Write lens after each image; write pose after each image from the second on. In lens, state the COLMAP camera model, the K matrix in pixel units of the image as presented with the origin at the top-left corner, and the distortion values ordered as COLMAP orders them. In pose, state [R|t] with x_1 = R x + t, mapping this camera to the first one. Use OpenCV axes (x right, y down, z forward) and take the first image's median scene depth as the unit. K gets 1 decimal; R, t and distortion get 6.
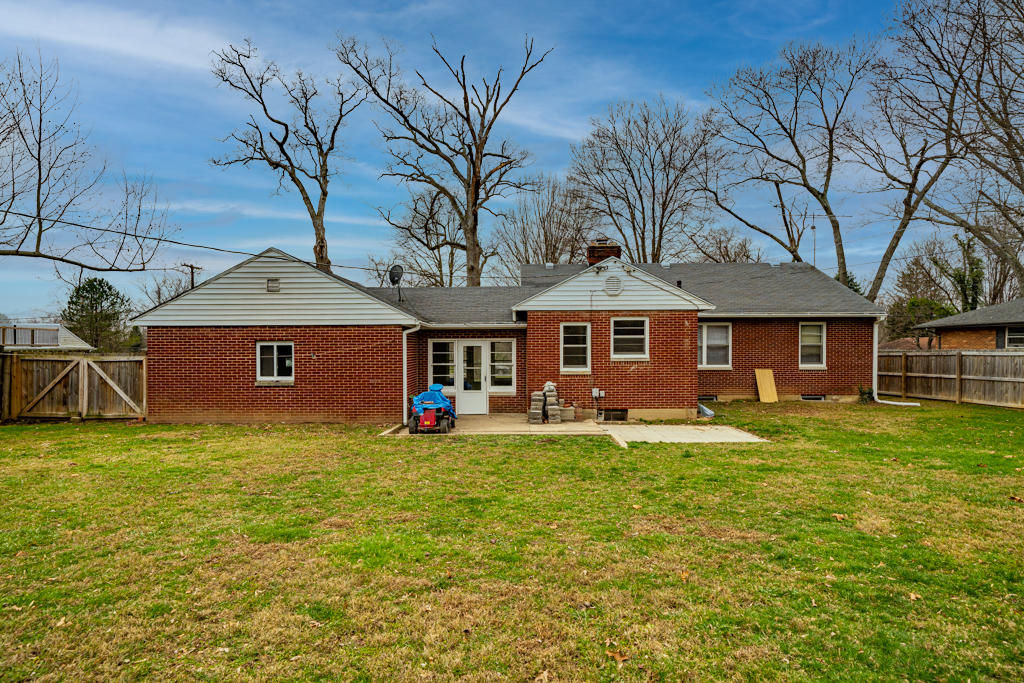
lens RADIAL K [[517.5, 0, 512.7], [0, 517.5, 355.1], [0, 0, 1]] dist [-0.001293, -0.000228]
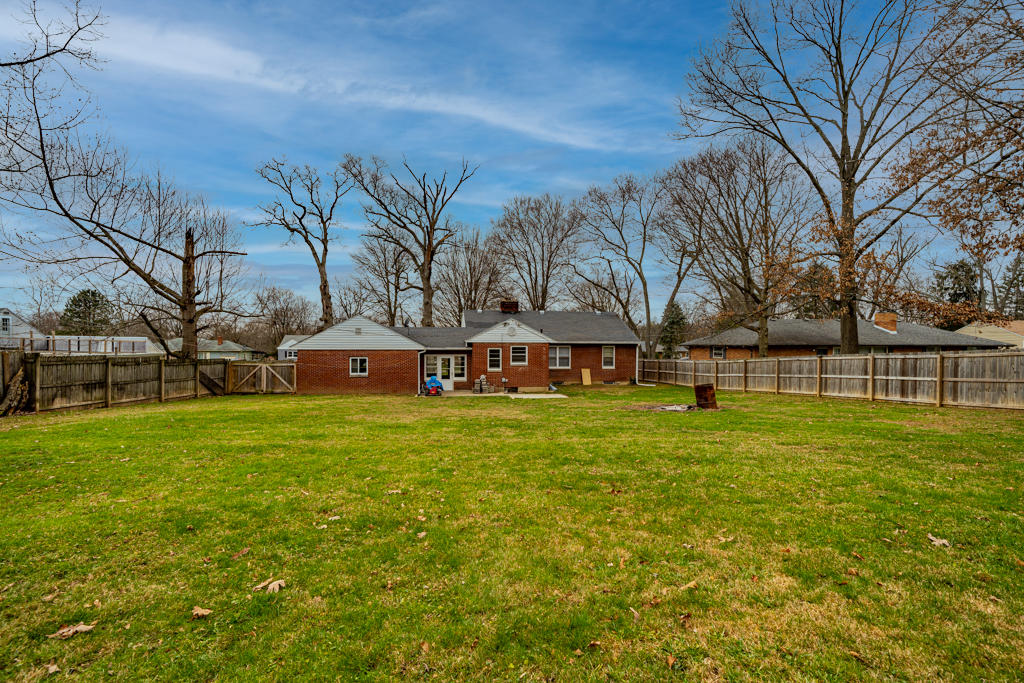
lens RADIAL K [[434.8, 0, 511.1], [0, 434.8, 359.5], [0, 0, 1]] dist [0.000512, 0.000017]
pose [[0.986085, 0.003211, 0.166210, -0.104355], [-0.005198, 0.999920, 0.011518, -0.031946], [-0.166160, -0.012222, 0.986023, -0.743911]]
